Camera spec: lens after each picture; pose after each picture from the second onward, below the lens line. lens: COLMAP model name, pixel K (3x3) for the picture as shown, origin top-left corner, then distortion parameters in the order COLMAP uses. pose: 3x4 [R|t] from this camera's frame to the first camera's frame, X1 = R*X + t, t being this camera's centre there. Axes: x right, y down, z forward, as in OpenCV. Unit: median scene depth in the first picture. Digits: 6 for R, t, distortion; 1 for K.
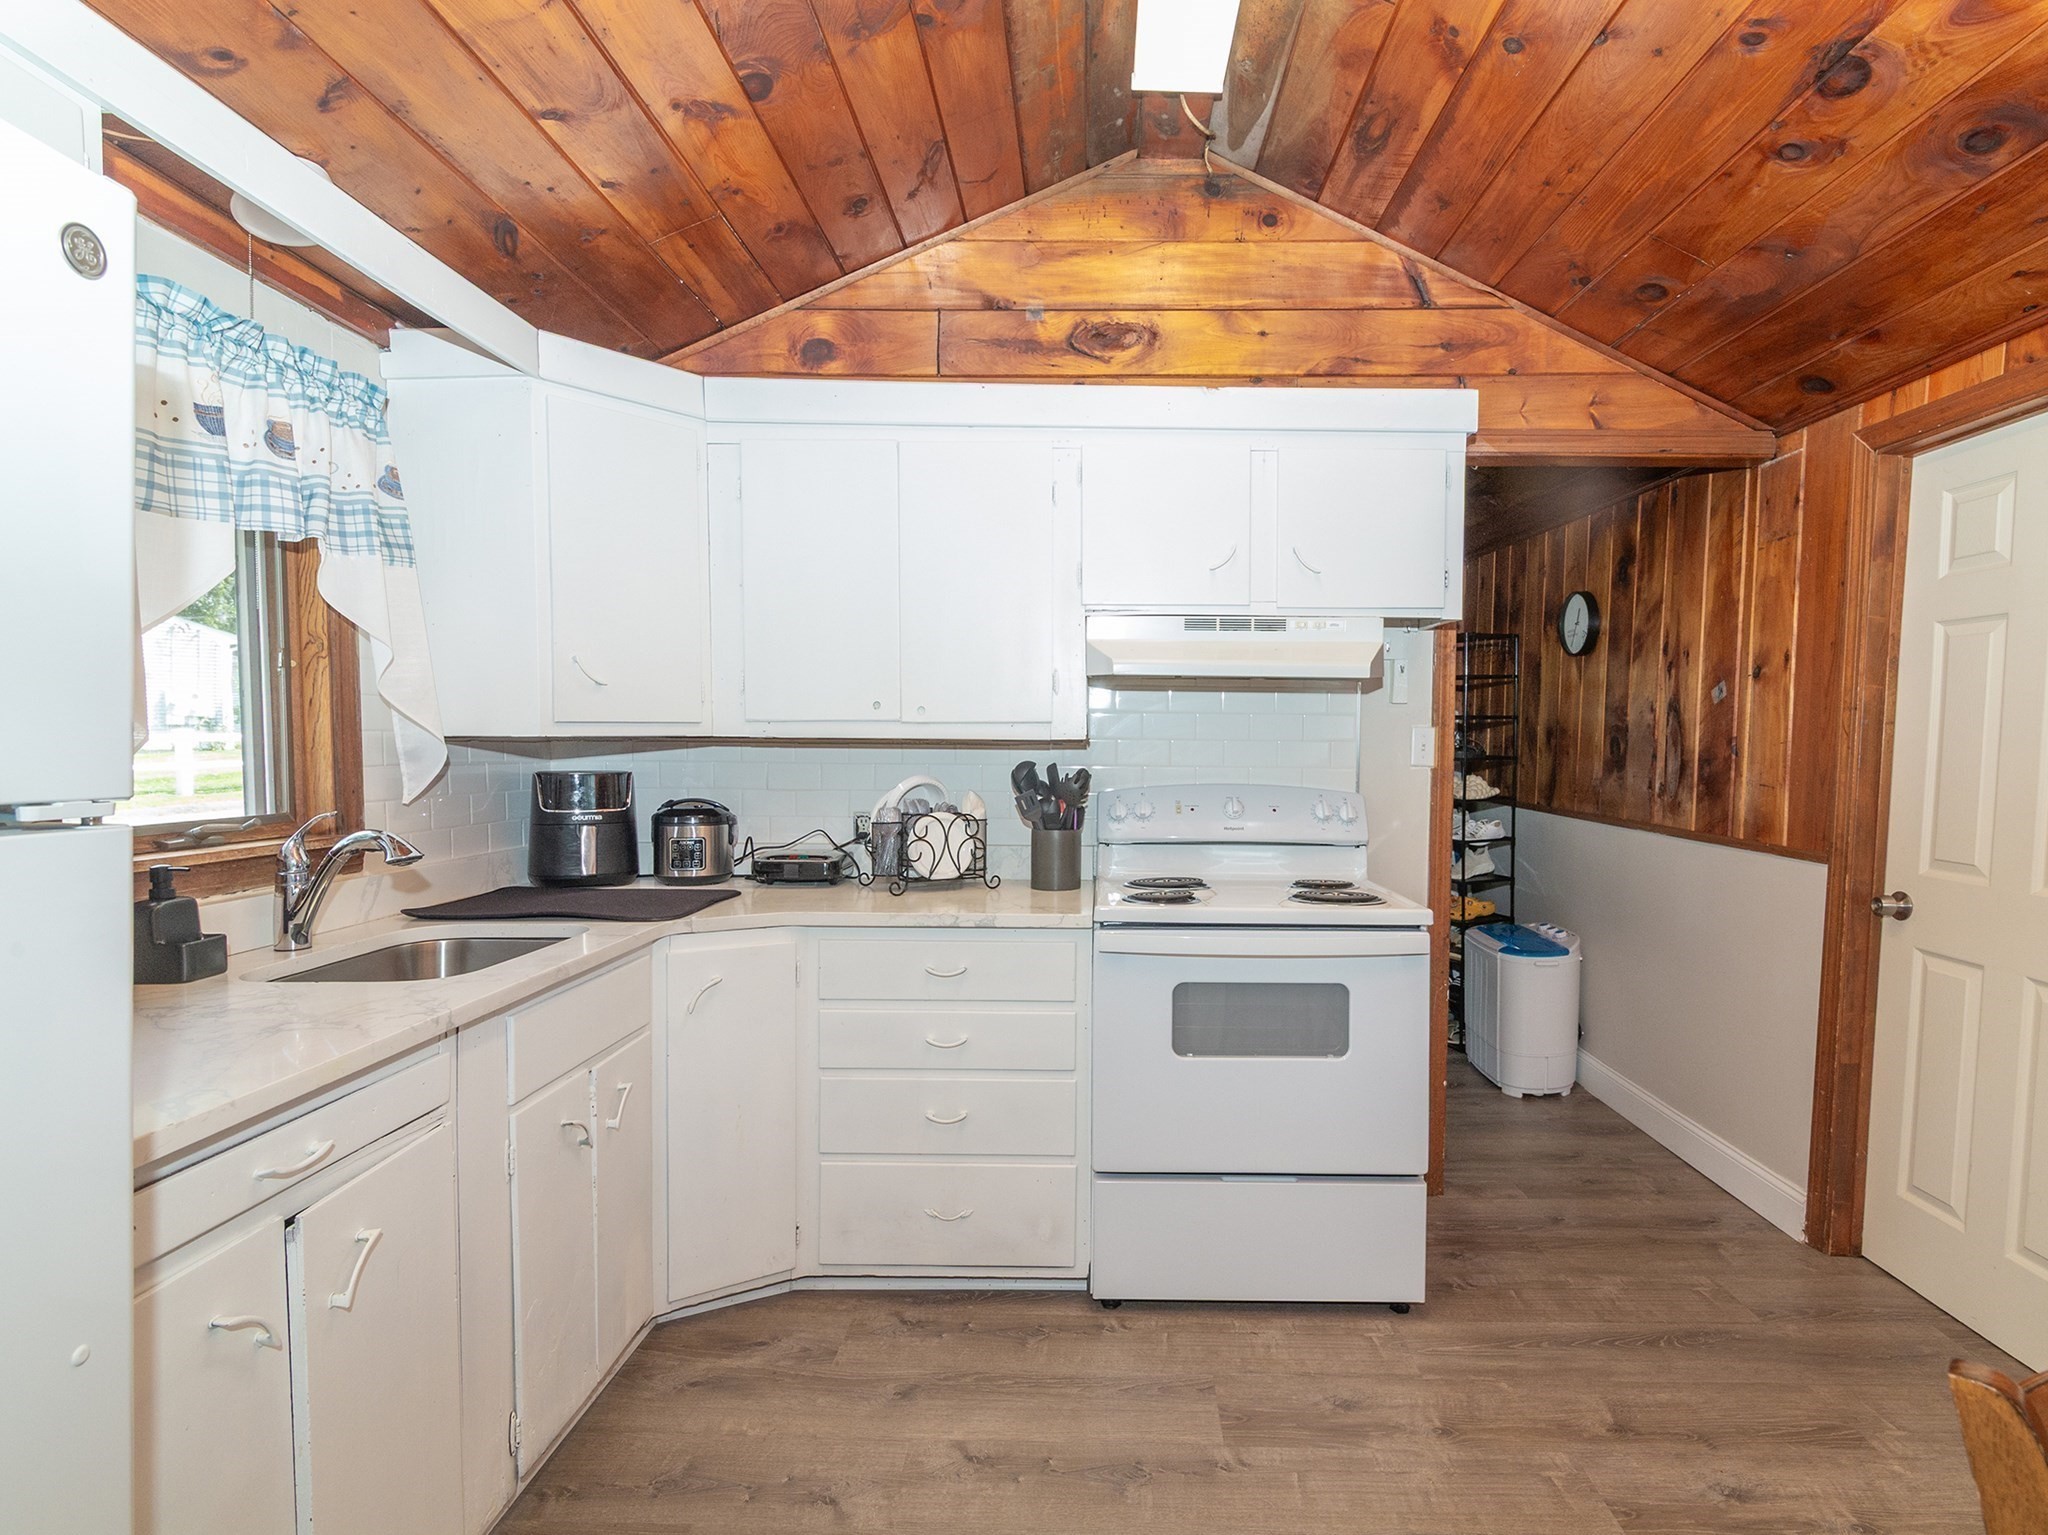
lens RADIAL K [[1024.6, 0, 1076.9], [0, 1024.6, 767.6], [0, 0, 1]] dist [-0.004825, -0.000897]
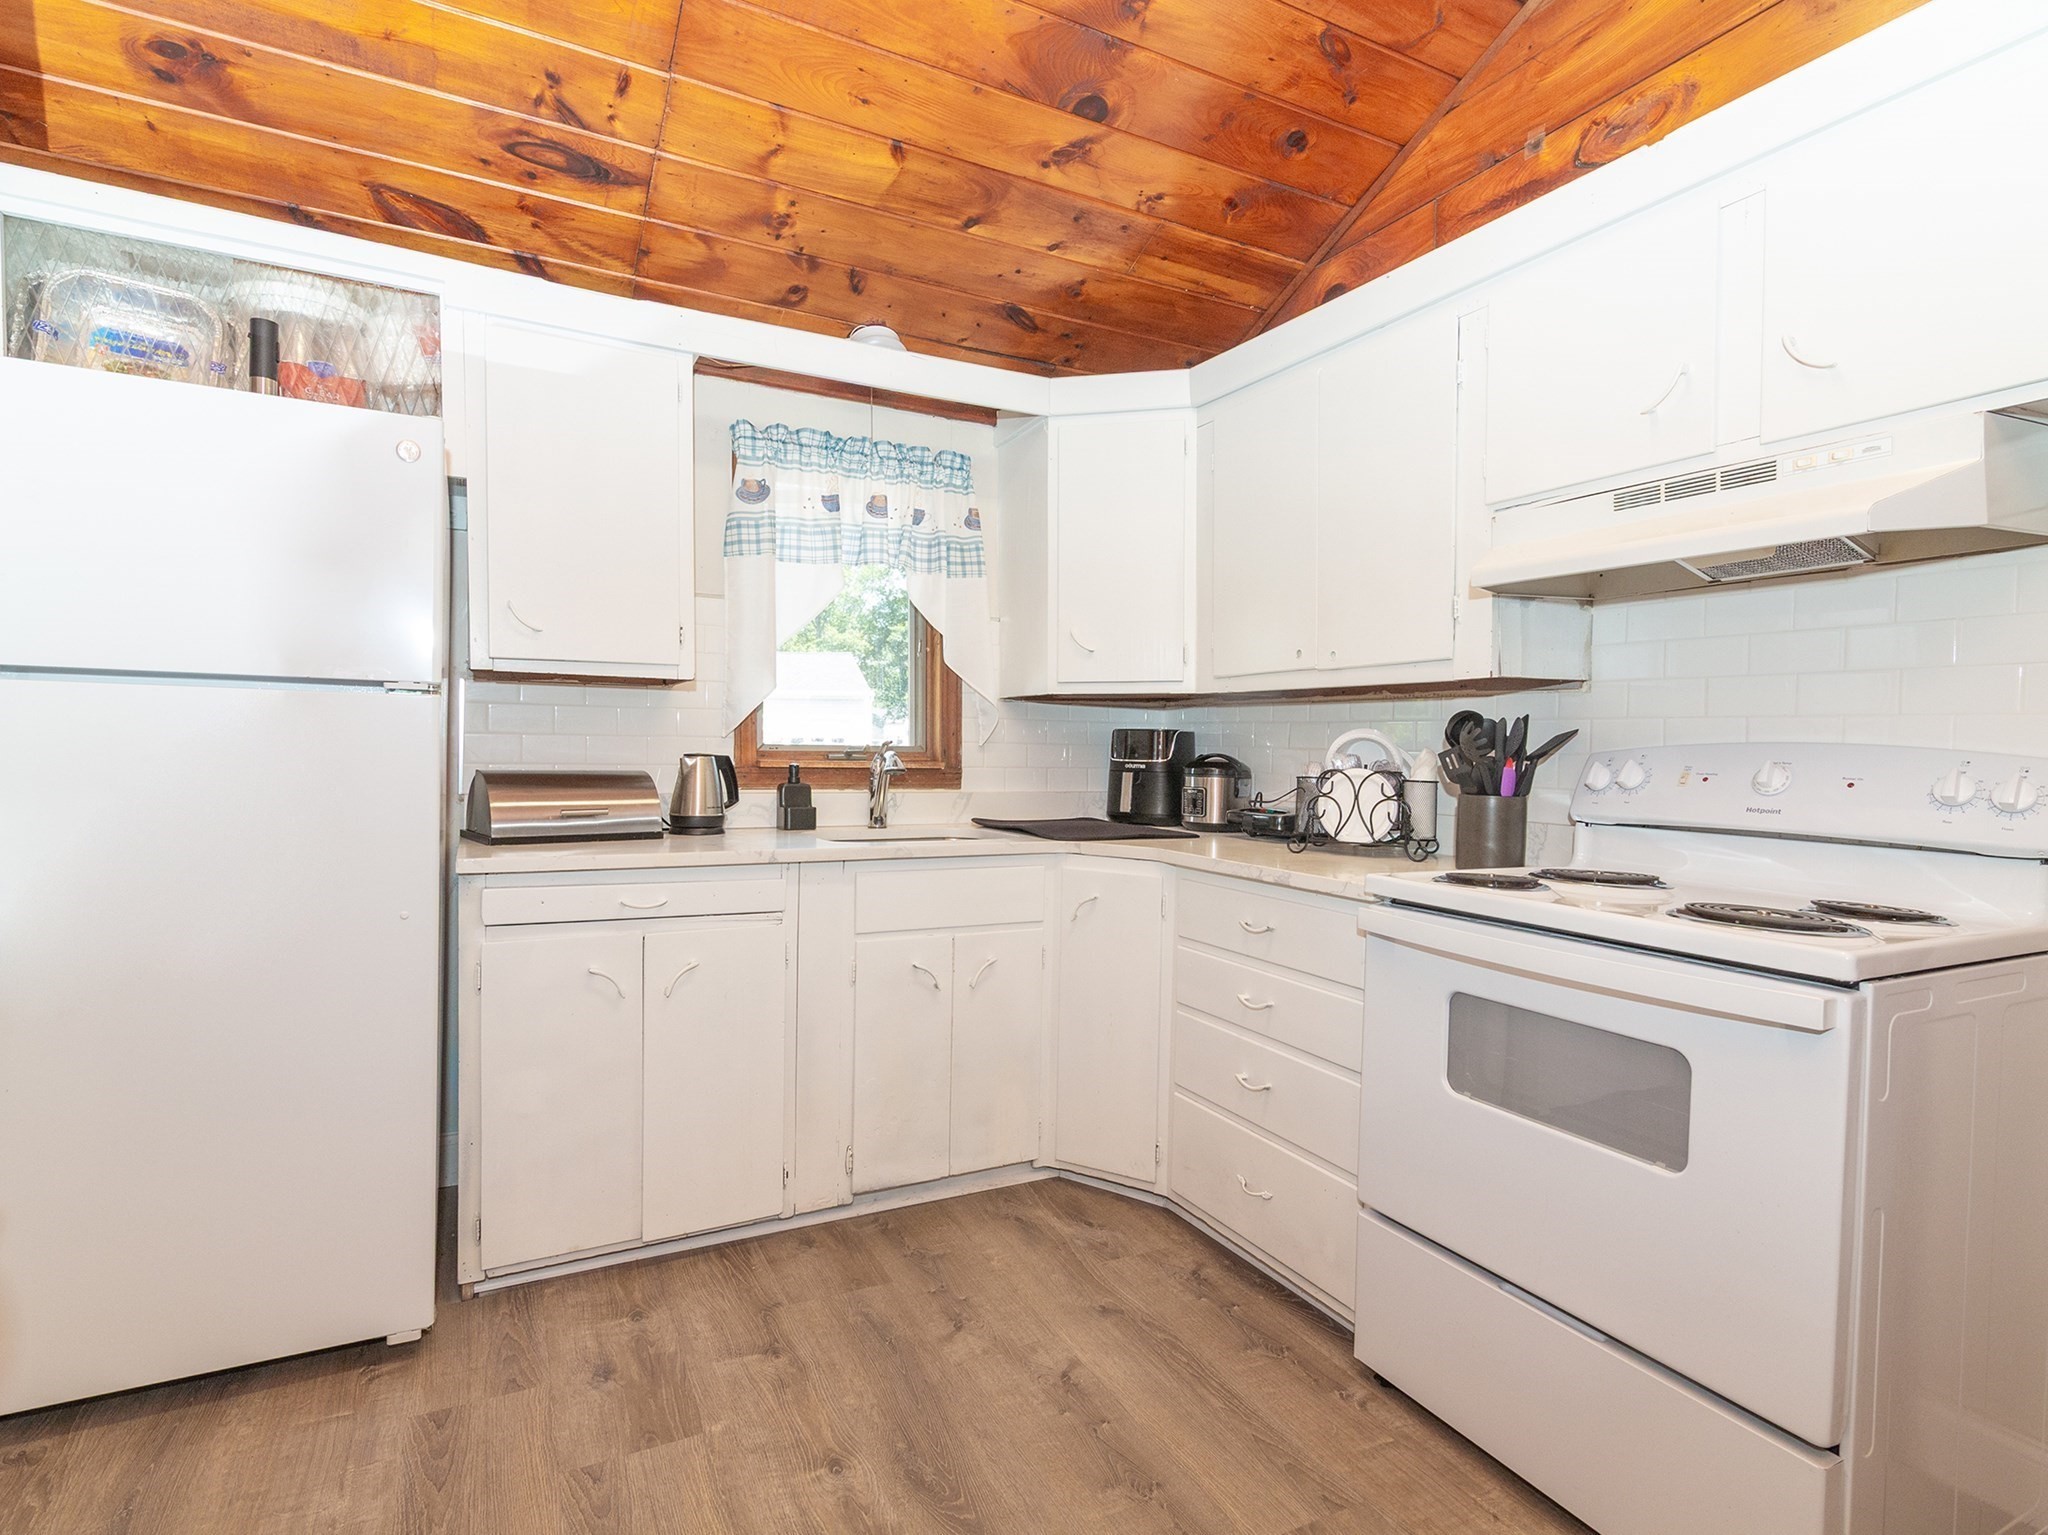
lens RADIAL K [[1003.1, 0, 1007.6], [0, 1003.1, 763.7], [0, 0, 1]] dist [-0.000208, -0.001186]
pose [[0.477131, 0.021993, -0.878557, 0.577502], [-0.033526, 0.999415, 0.006811, 0.051306], [0.878193, 0.026205, 0.477589, 0.363892]]
